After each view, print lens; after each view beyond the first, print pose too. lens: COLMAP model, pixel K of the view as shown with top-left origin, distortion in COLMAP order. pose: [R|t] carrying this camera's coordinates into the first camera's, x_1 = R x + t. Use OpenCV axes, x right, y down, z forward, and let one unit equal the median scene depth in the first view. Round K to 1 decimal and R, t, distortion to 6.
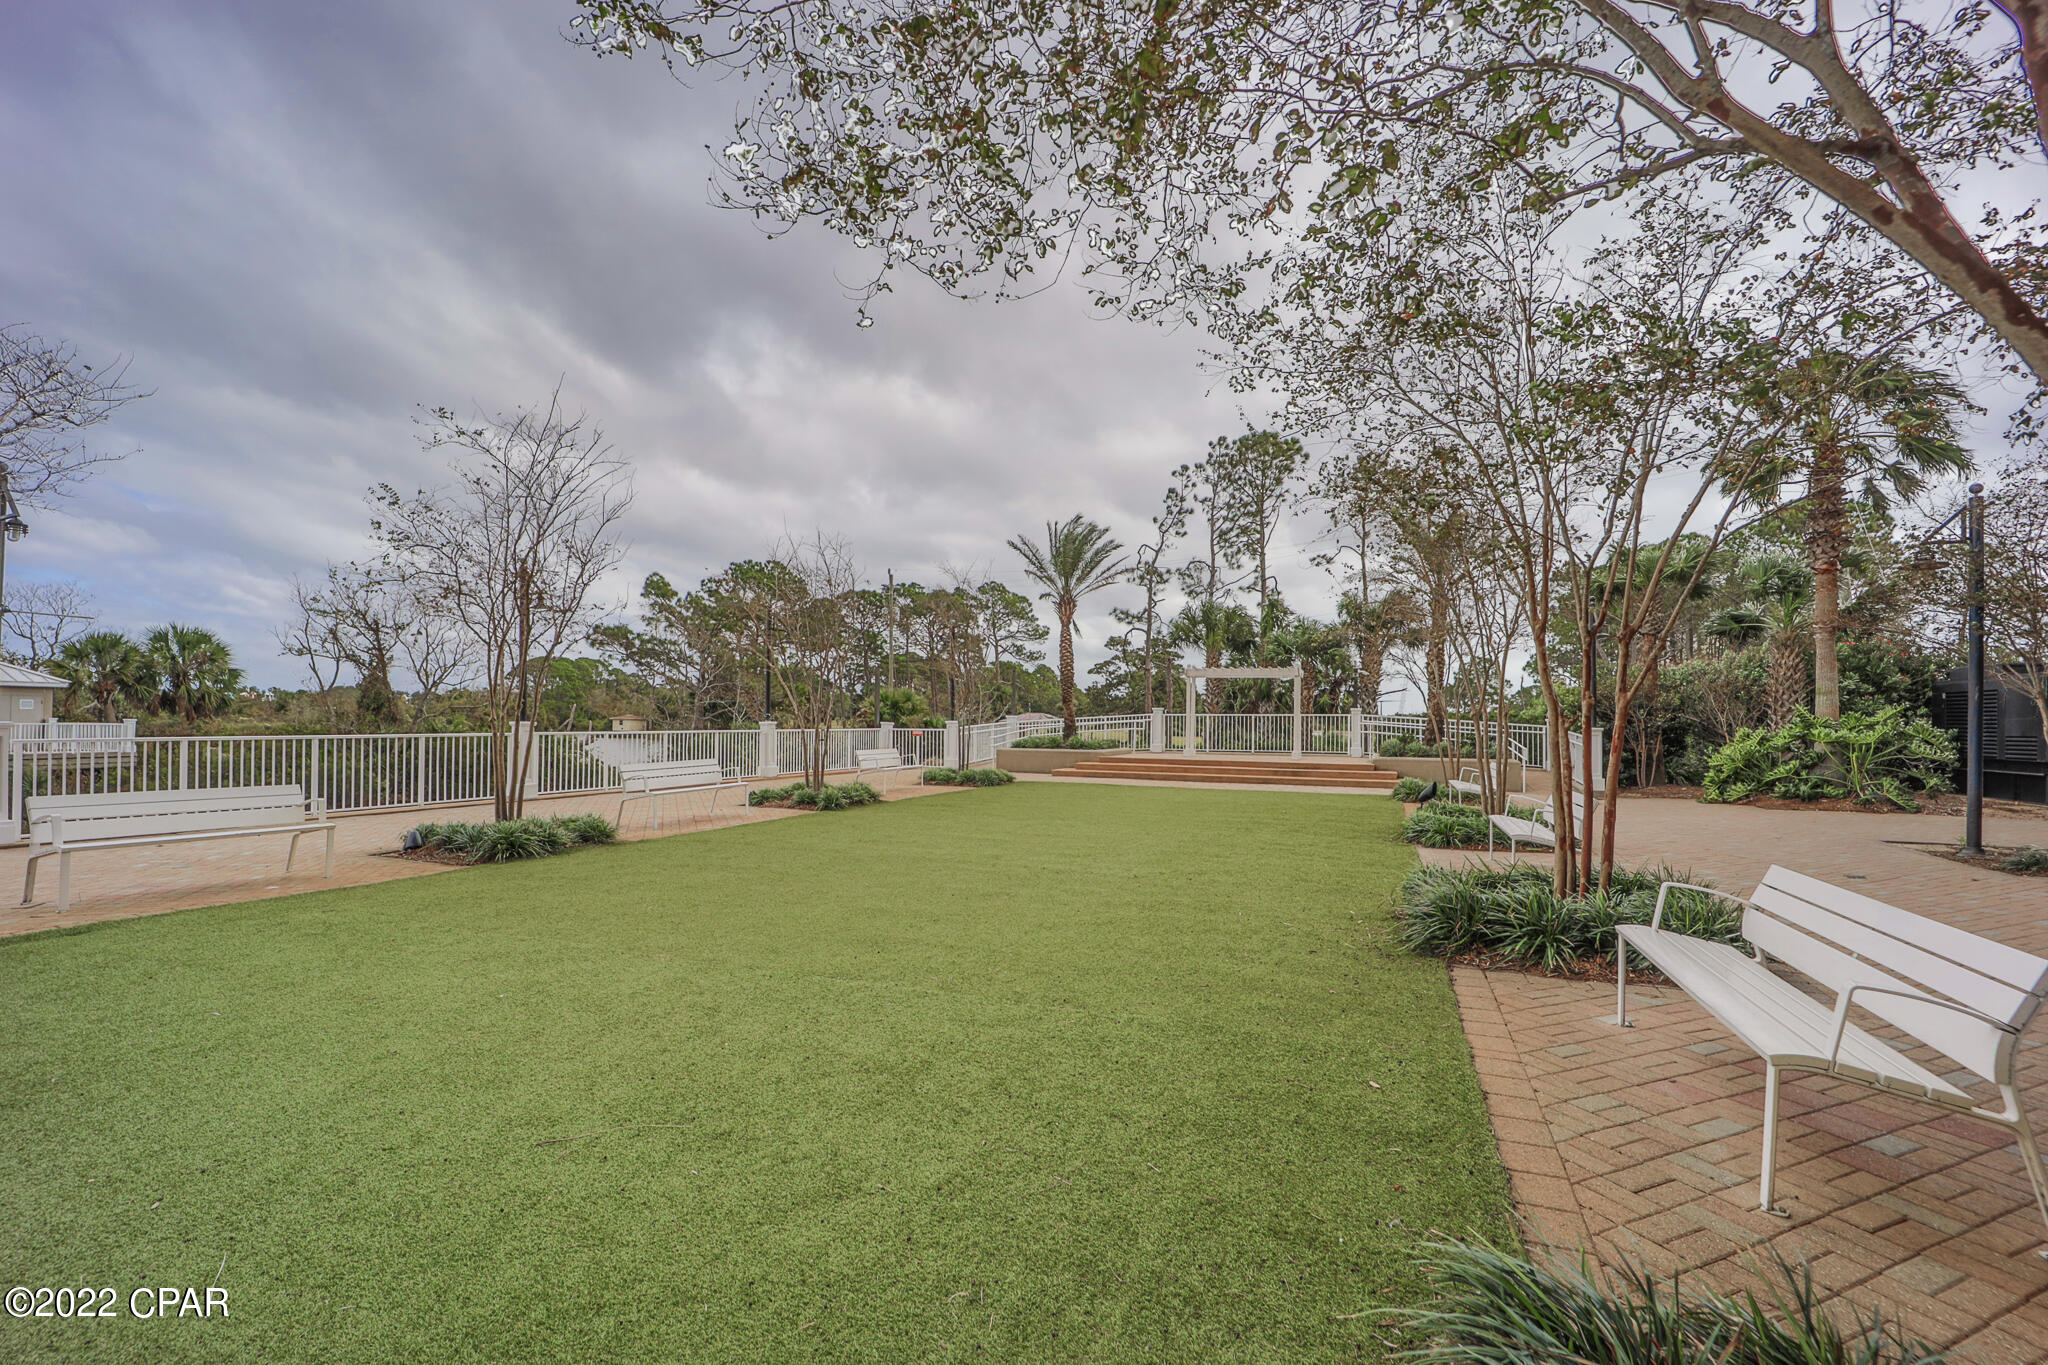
lens RADIAL K [[871.0, 0, 1030.1], [0, 871.0, 715.1], [0, 0, 1]] dist [0.000584, 0.000003]
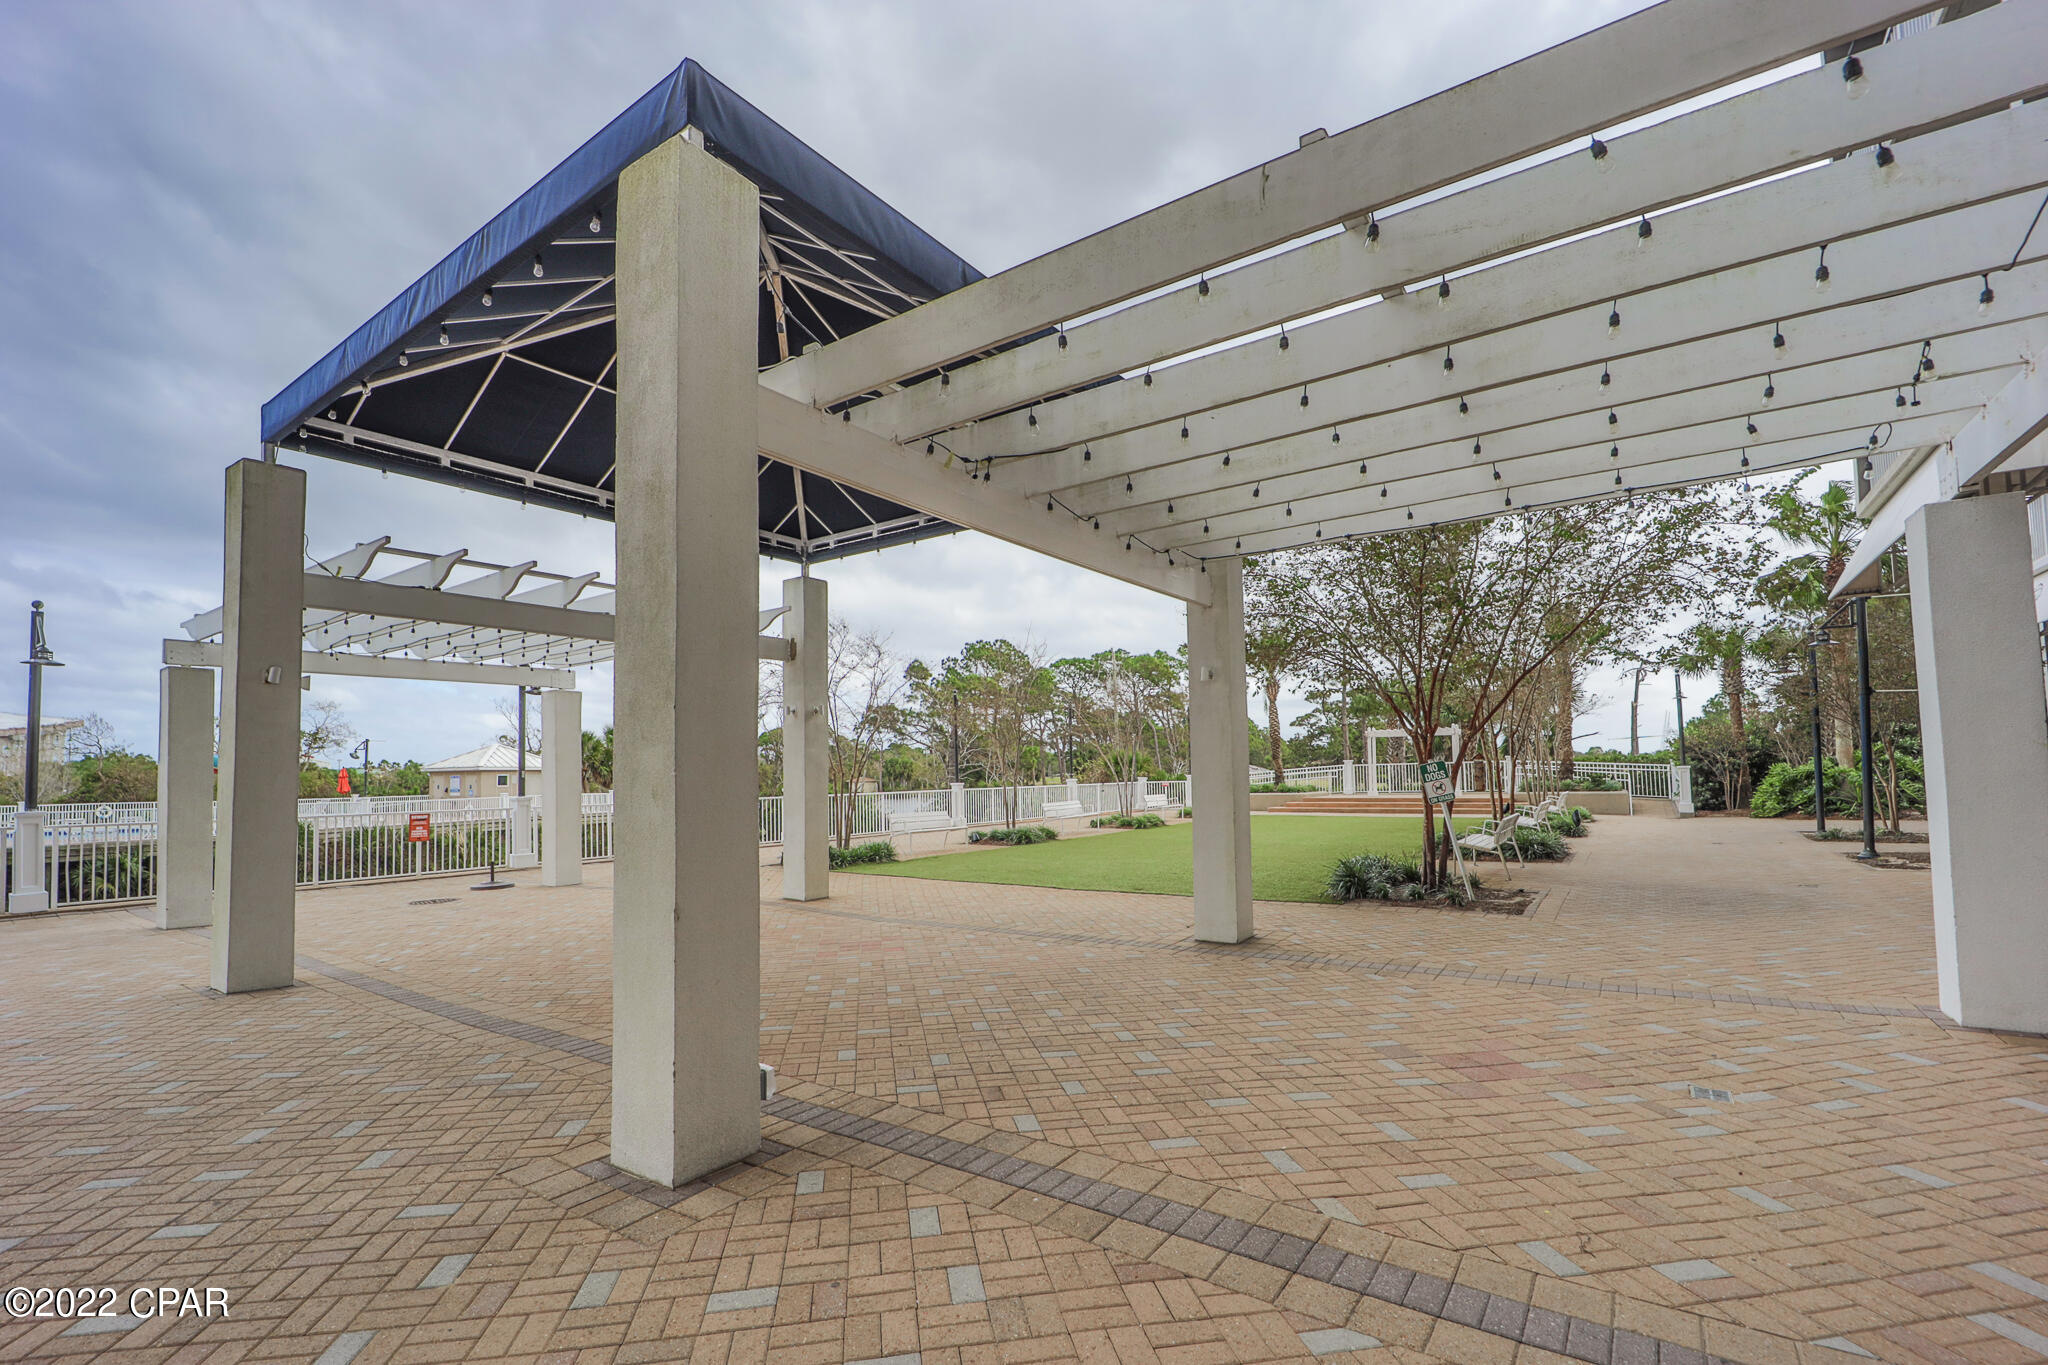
lens RADIAL K [[871.0, 0, 1030.1], [0, 871.0, 715.1], [0, 0, 1]] dist [0.000584, 0.000003]
pose [[0.974360, -0.044399, -0.220572, -0.008658], [0.030741, 0.997413, -0.064972, -0.001757], [0.222887, 0.056526, 0.973204, -0.126083]]
